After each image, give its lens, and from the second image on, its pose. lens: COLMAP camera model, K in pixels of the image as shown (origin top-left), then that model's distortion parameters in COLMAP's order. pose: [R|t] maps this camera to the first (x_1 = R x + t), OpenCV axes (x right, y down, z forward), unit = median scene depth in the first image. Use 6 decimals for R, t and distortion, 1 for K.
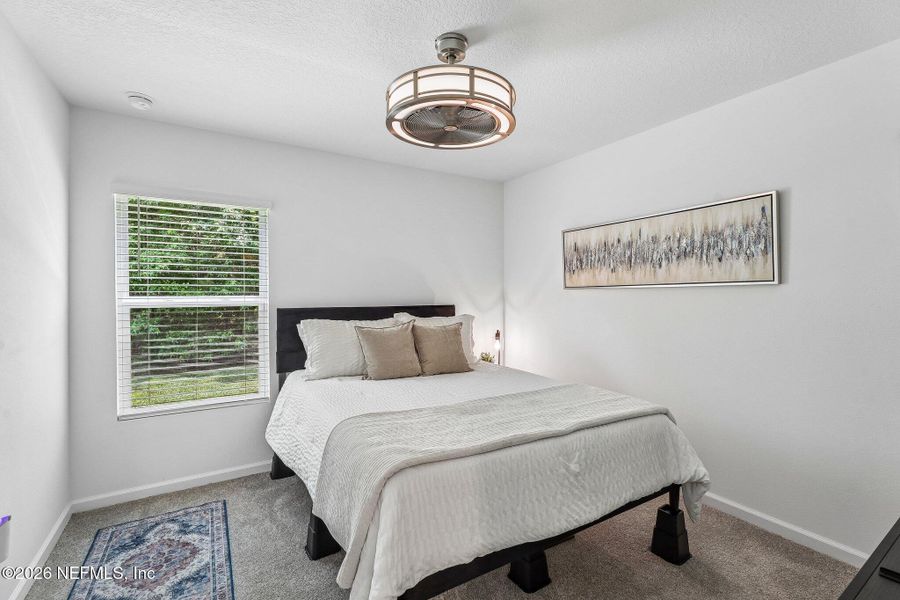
lens RADIAL K [[403.5, 0, 452.4], [0, 403.5, 295.7], [0, 0, 1]] dist [0.001683, -0.000401]
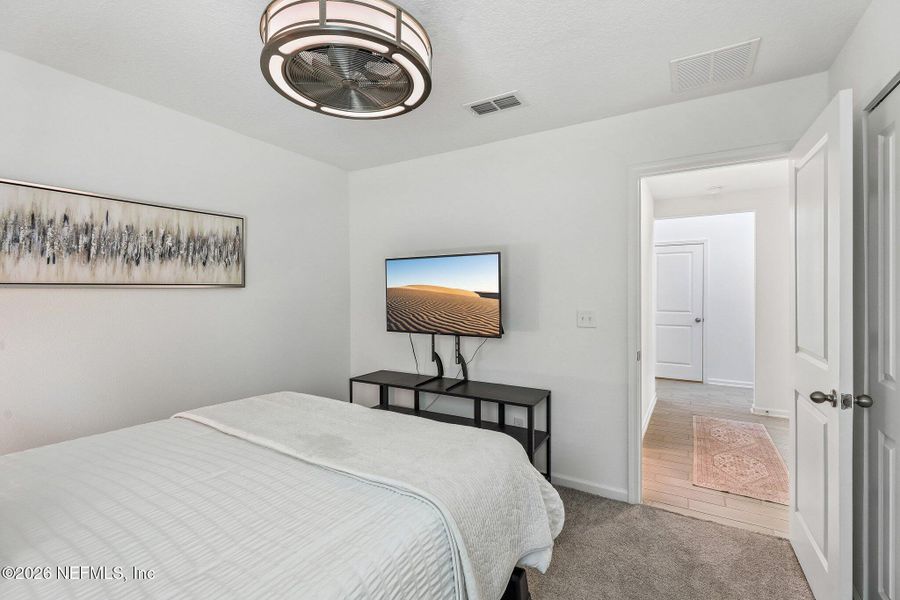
lens RADIAL K [[403.5, 0, 449.4], [0, 403.5, 297.1], [0, 0, 1]] dist [0.001683, -0.000401]
pose [[-0.455529, -0.011832, 0.890142, -0.554183], [0.002607, 0.999890, 0.014625, -0.012114], [-0.890217, 0.008983, -0.455448, 0.819711]]
